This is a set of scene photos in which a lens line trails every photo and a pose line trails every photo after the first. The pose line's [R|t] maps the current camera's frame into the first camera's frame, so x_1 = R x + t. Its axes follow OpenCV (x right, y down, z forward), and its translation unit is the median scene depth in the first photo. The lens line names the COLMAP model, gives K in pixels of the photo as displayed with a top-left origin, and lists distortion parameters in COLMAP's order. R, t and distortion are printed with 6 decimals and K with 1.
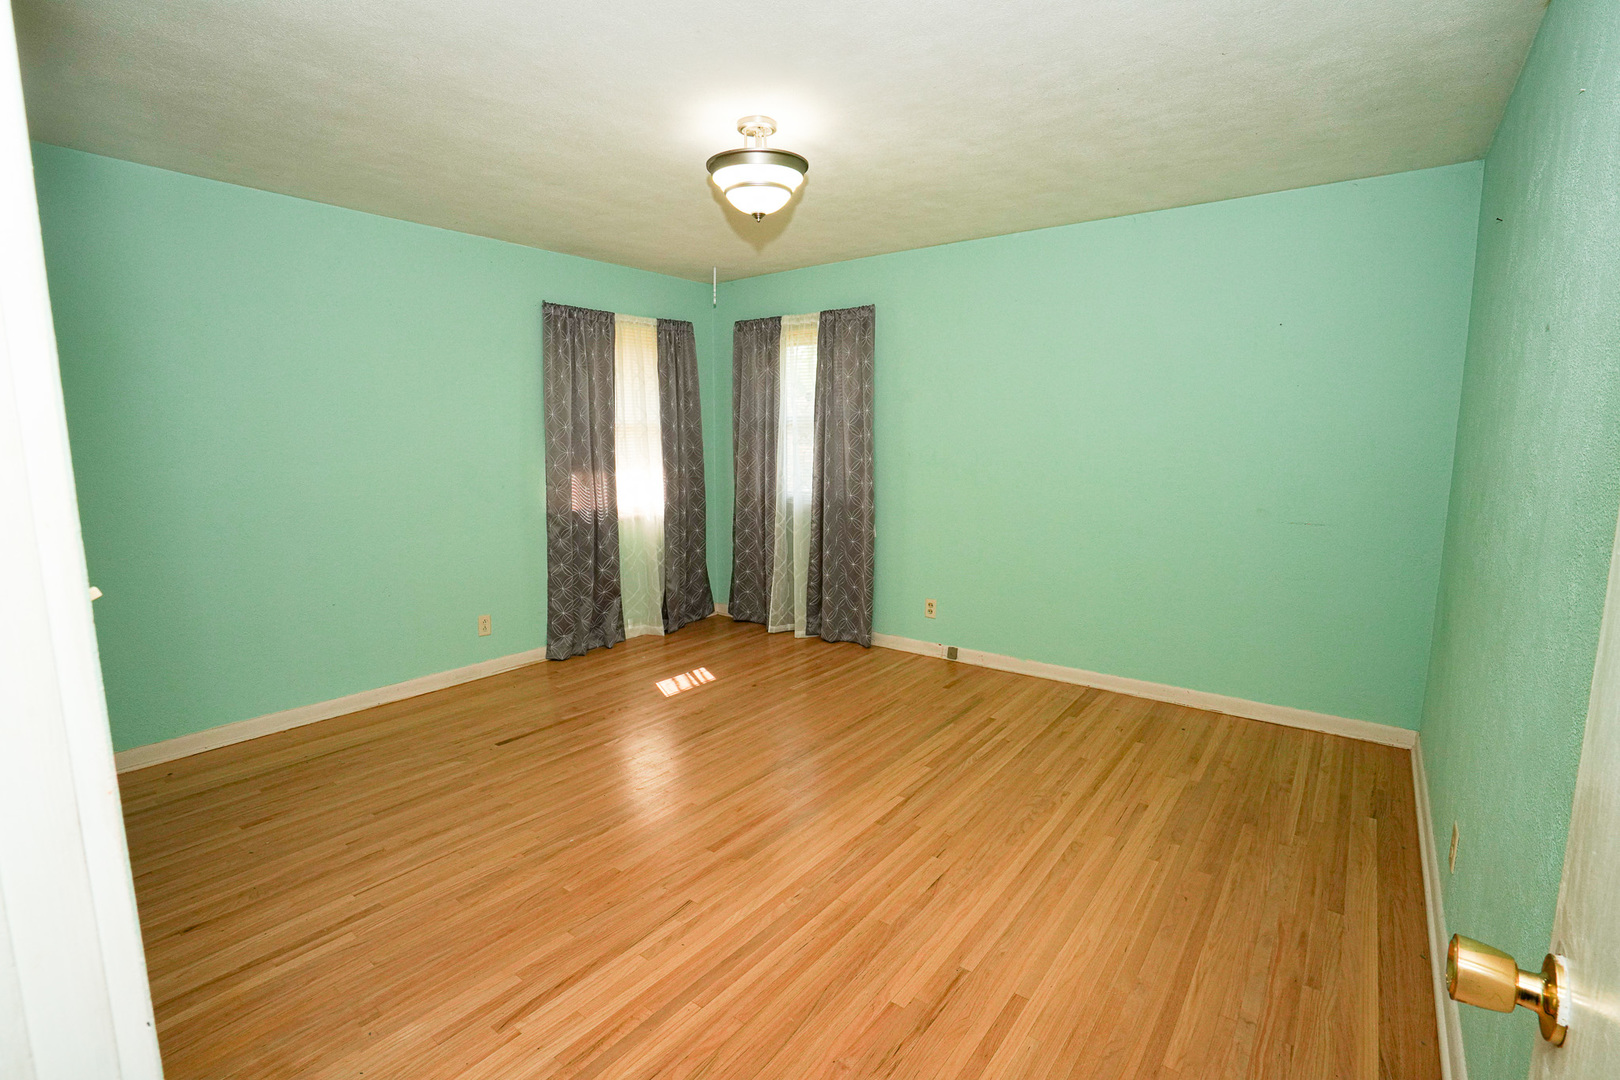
lens RADIAL K [[747.9, 0, 811.1], [0, 747.9, 538.9], [0, 0, 1]] dist [-0.069756, 0.030243]
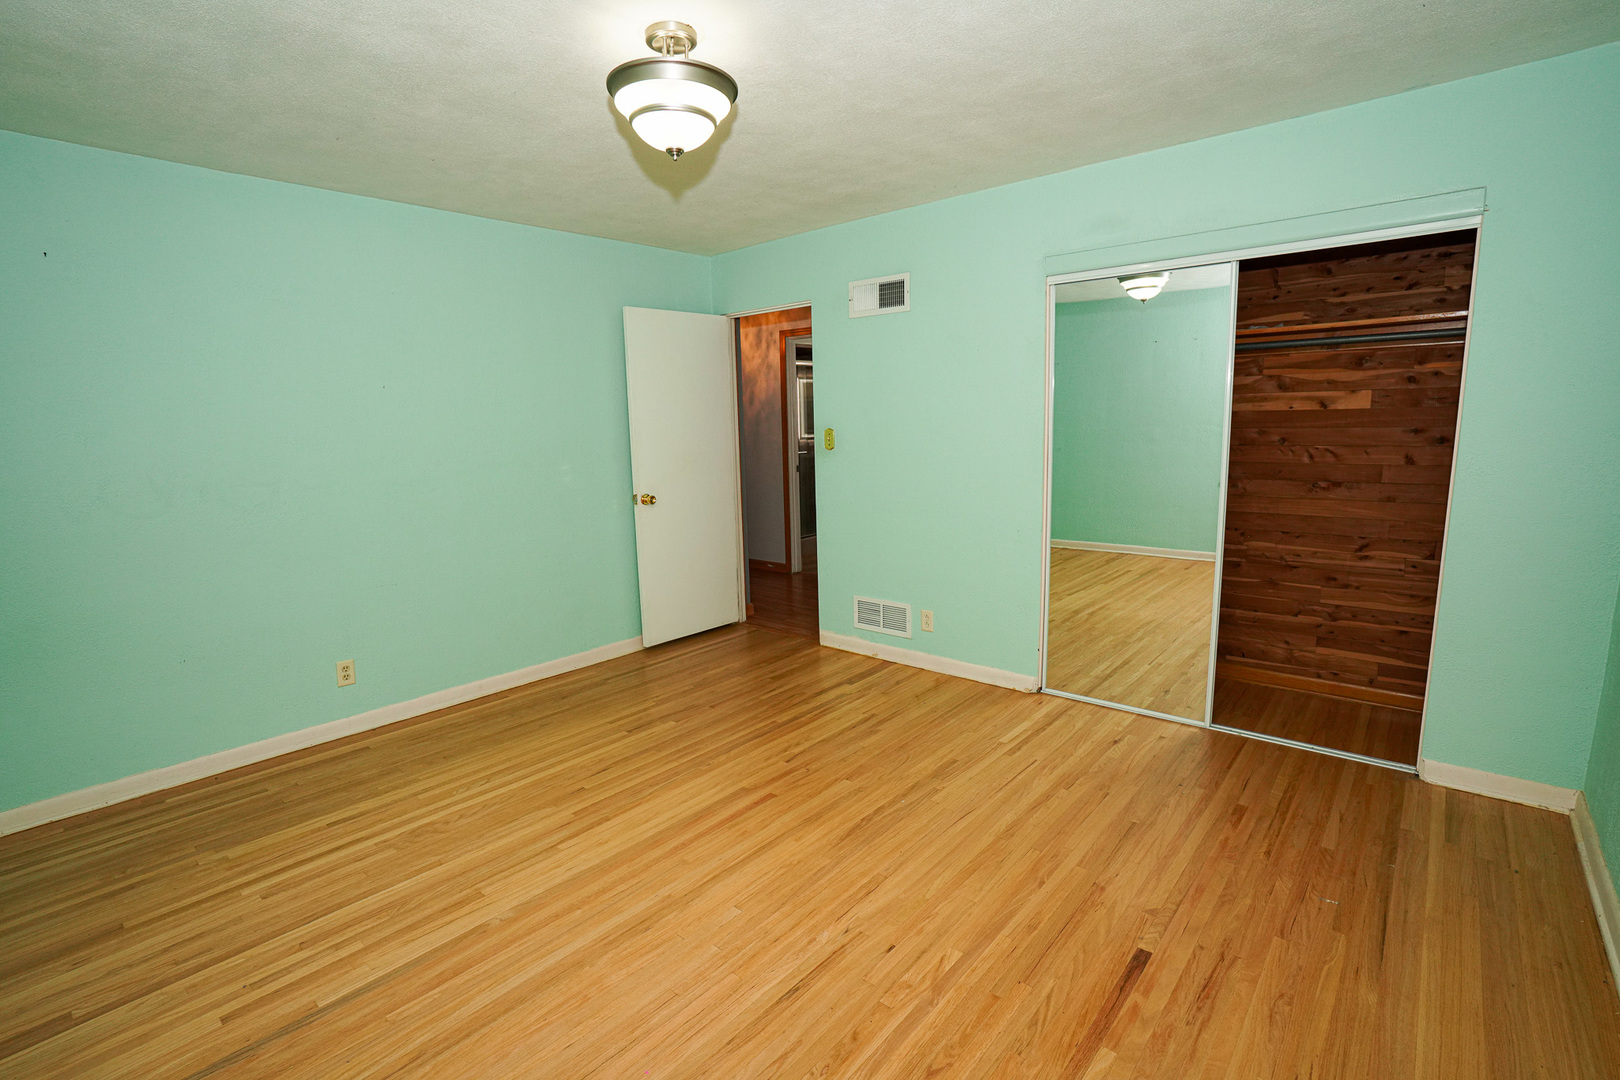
lens RADIAL K [[747.9, 0, 811.1], [0, 747.9, 538.9], [0, 0, 1]] dist [-0.069756, 0.030243]
pose [[-0.997967, 0.017886, 0.061172, -0.256374], [0.035196, 0.954848, 0.295003, -0.269782], [-0.053133, 0.296557, -0.953536, 1.861357]]
